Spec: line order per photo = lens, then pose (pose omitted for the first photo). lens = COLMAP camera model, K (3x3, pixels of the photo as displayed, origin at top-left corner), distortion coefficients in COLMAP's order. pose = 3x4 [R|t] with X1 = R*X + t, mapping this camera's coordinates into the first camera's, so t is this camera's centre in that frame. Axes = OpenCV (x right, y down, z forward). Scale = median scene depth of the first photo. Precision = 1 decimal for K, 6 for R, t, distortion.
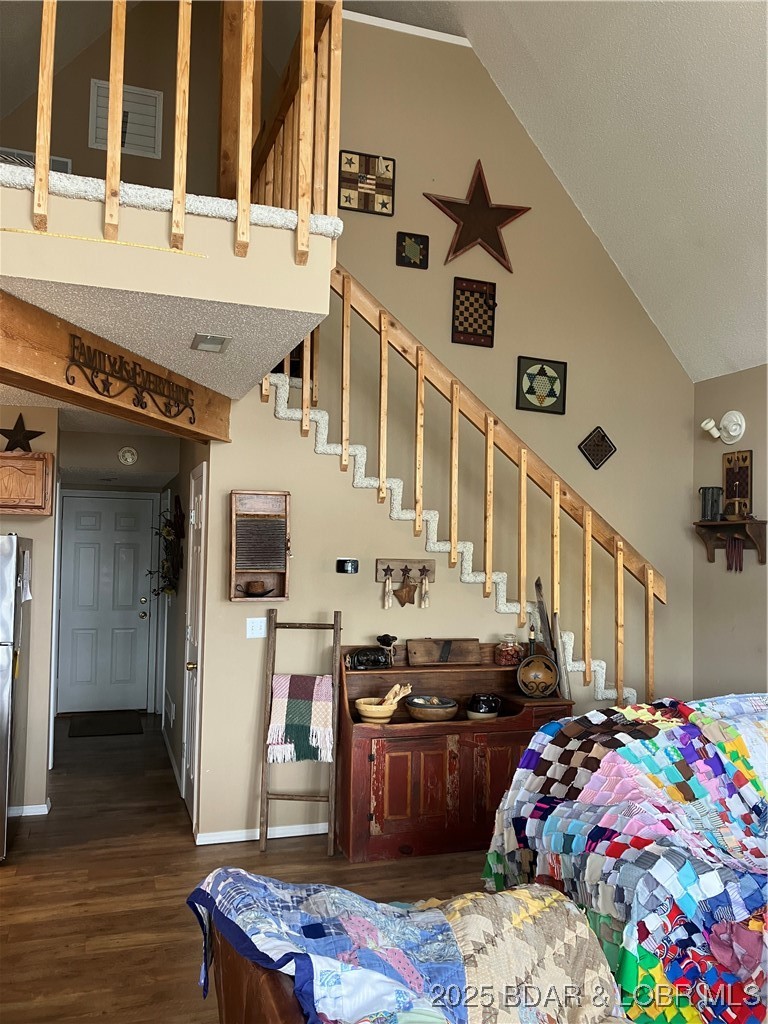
lens RADIAL K [[847.5, 0, 389.6], [0, 847.5, 509.2], [0, 0, 1]] dist [0.046767, -0.057061]
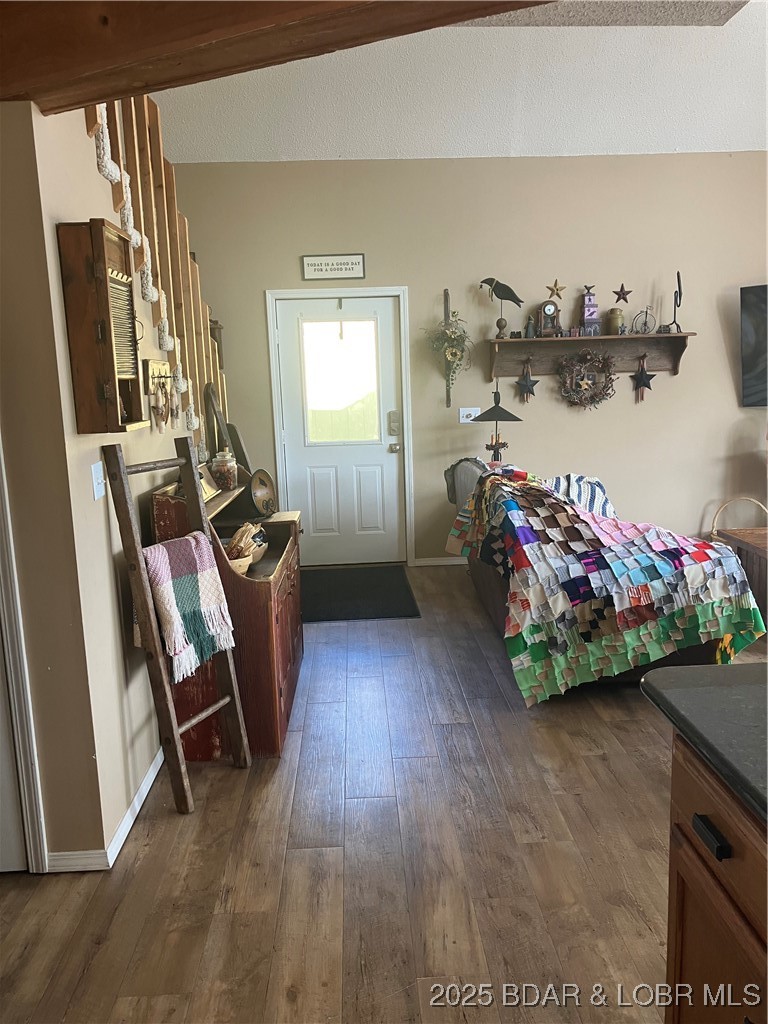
lens RADIAL K [[847.5, 0, 383.3], [0, 847.5, 519.3], [0, 0, 1]] dist [0.046767, -0.057061]
pose [[0.279153, -0.190926, 0.941075, -0.624567], [-0.002526, 0.979885, 0.199549, 0.049054], [-0.960243, -0.058081, 0.273055, 0.641807]]
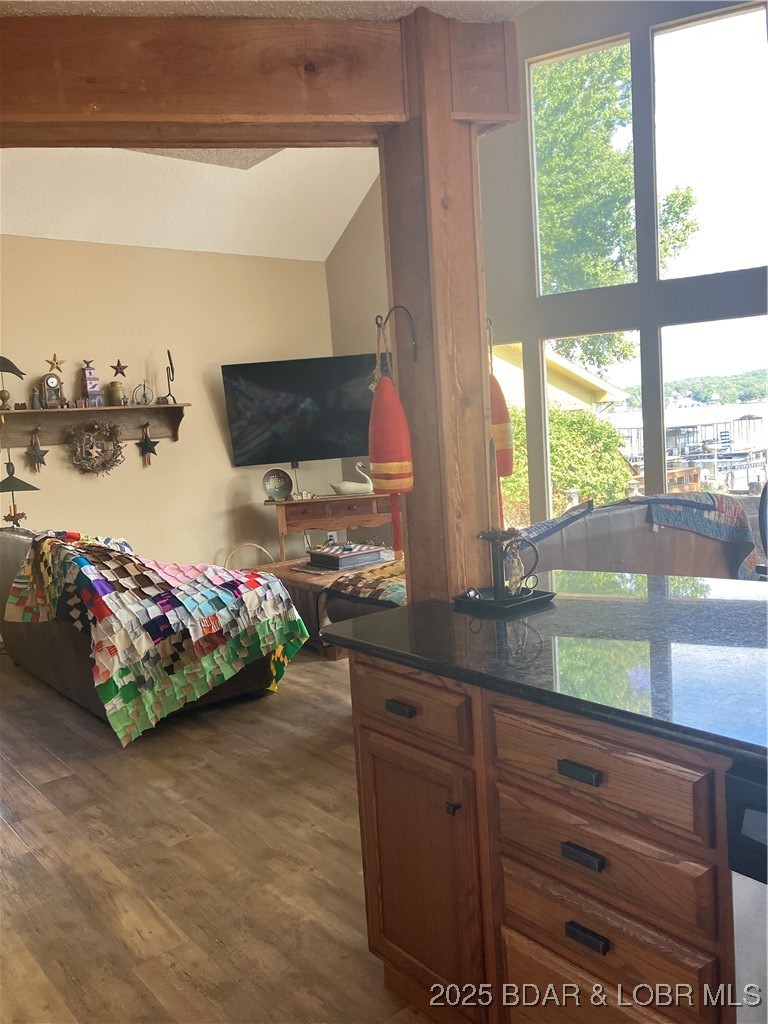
lens RADIAL K [[847.5, 0, 388.8], [0, 847.5, 510.3], [0, 0, 1]] dist [0.046767, -0.057061]
pose [[-0.338078, -0.098125, 0.935989, -0.726358], [0.017299, 0.993734, 0.110427, 0.055715], [-0.940959, 0.053525, -0.334262, 0.735950]]
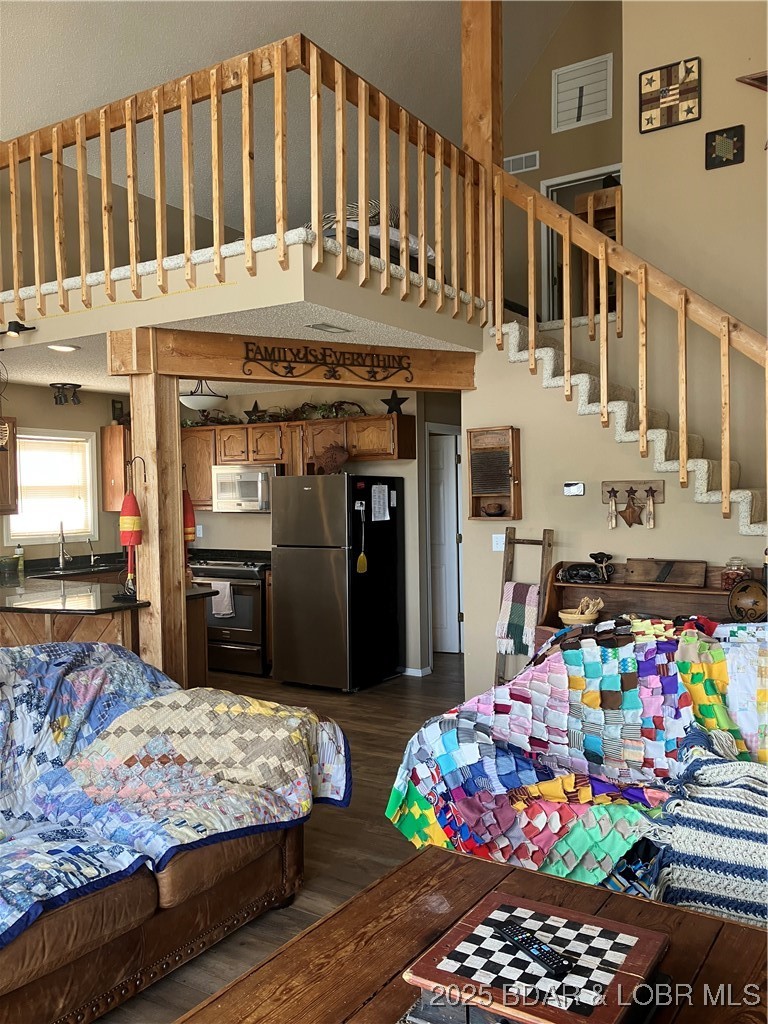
lens RADIAL K [[847.5, 0, 387.5], [0, 847.5, 513.7], [0, 0, 1]] dist [0.046767, -0.057061]
pose [[0.615793, -0.011100, -0.787830, 0.663333], [0.062657, 0.997424, 0.034922, 0.046147], [0.785413, -0.070868, 0.614902, 0.144626]]
